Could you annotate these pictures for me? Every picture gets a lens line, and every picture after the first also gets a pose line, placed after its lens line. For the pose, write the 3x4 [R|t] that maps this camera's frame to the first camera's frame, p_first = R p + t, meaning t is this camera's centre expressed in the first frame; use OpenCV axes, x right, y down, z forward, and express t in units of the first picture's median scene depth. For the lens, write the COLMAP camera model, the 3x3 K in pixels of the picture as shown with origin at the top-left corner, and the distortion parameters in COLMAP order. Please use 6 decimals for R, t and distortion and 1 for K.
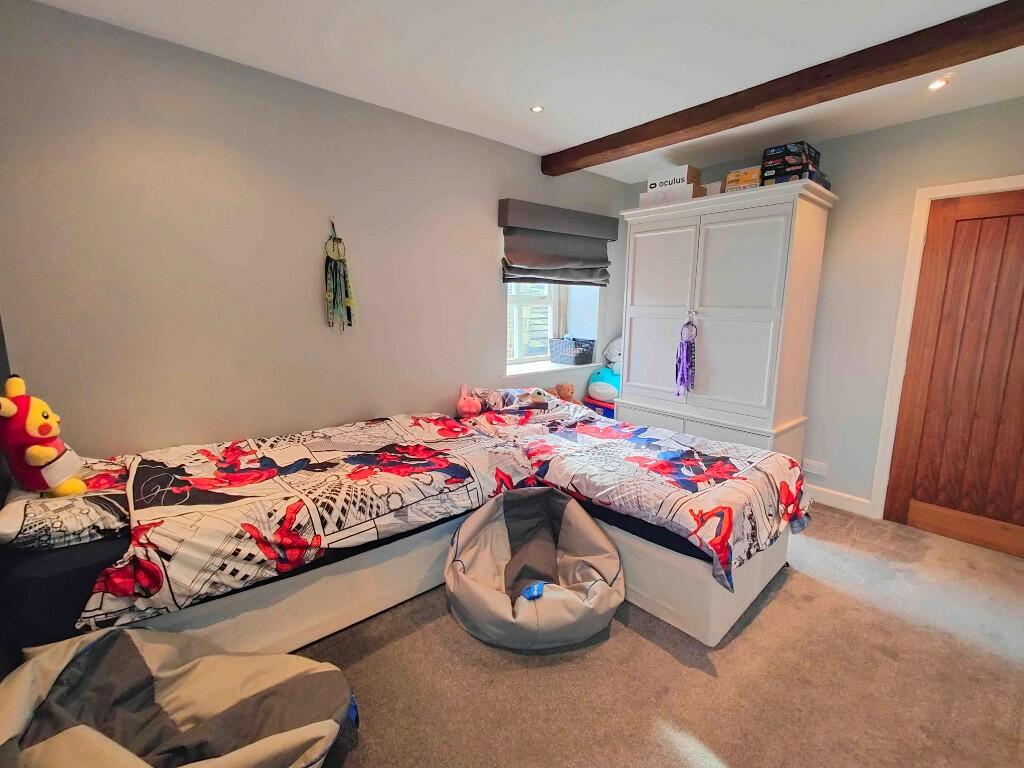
lens RADIAL K [[452.6, 0, 510.2], [0, 452.6, 377.8], [0, 0, 1]] dist [0.009175, 0.000507]
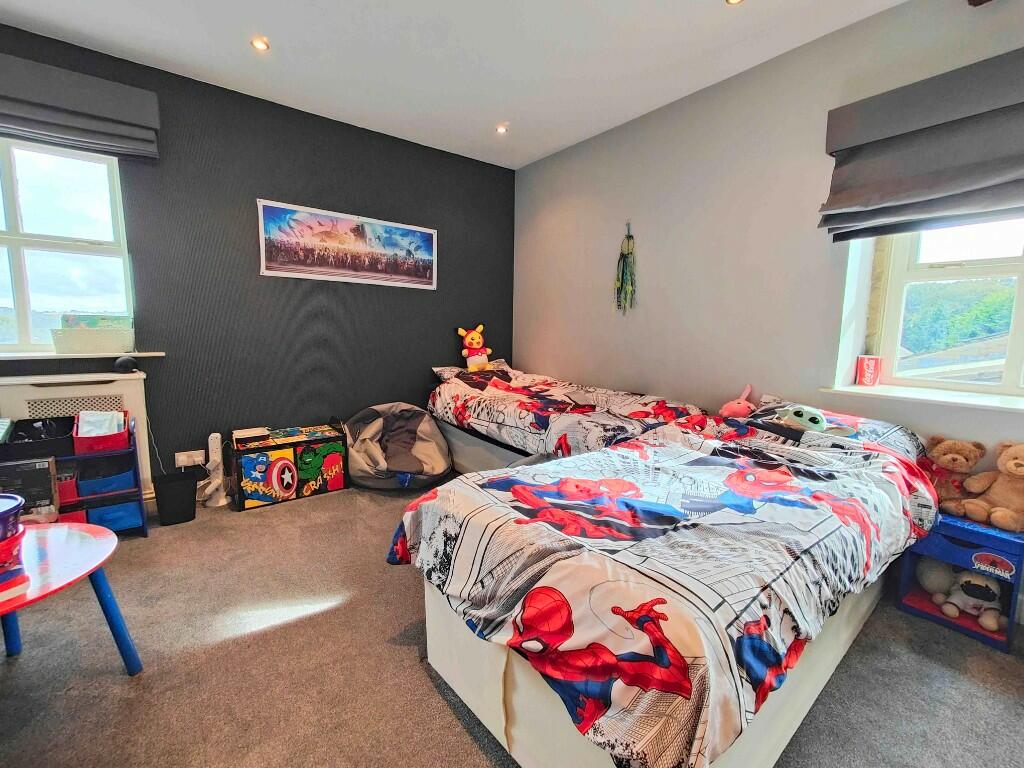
lens RADIAL K [[452.6, 0, 510.2], [0, 452.6, 377.8], [0, 0, 1]] dist [0.009175, 0.000507]
pose [[-0.057799, 0.101298, -0.993176, 0.965748], [-0.184623, 0.976595, 0.110351, -0.013375], [0.981108, 0.189741, -0.037744, 0.884164]]
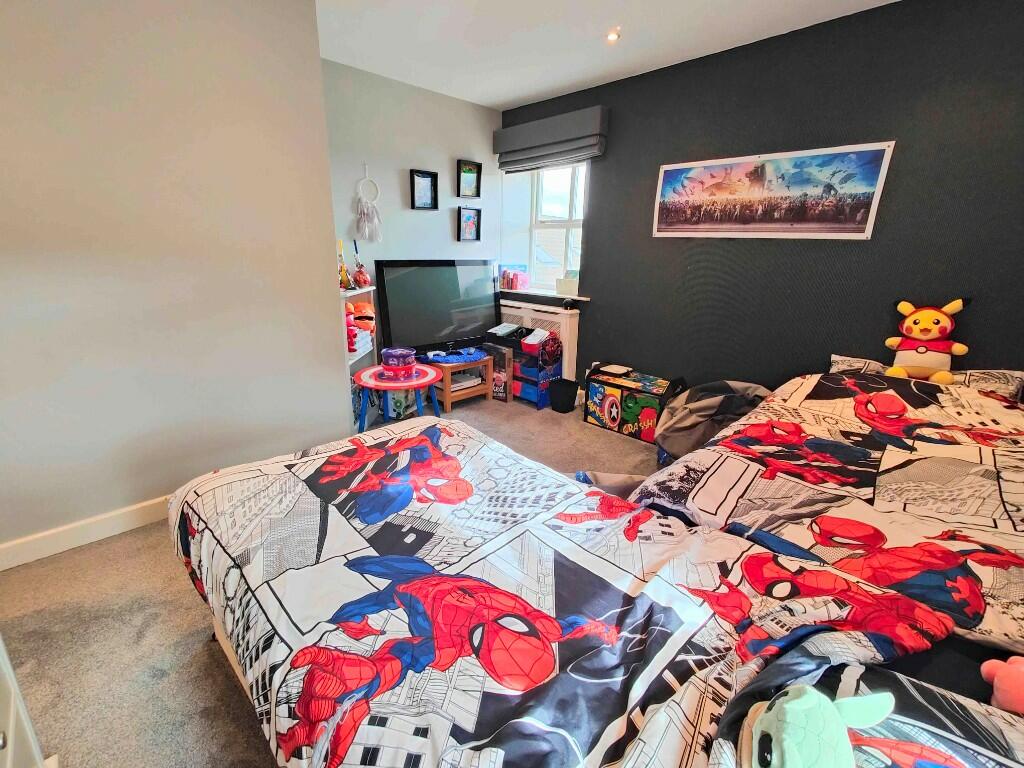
lens RADIAL K [[452.6, 0, 510.2], [0, 452.6, 377.8], [0, 0, 1]] dist [0.009175, 0.000507]
pose [[-0.997618, -0.016372, -0.067009, 0.261718], [-0.043777, 0.900998, 0.431609, -0.219765], [0.053309, 0.433514, -0.899569, 1.542128]]
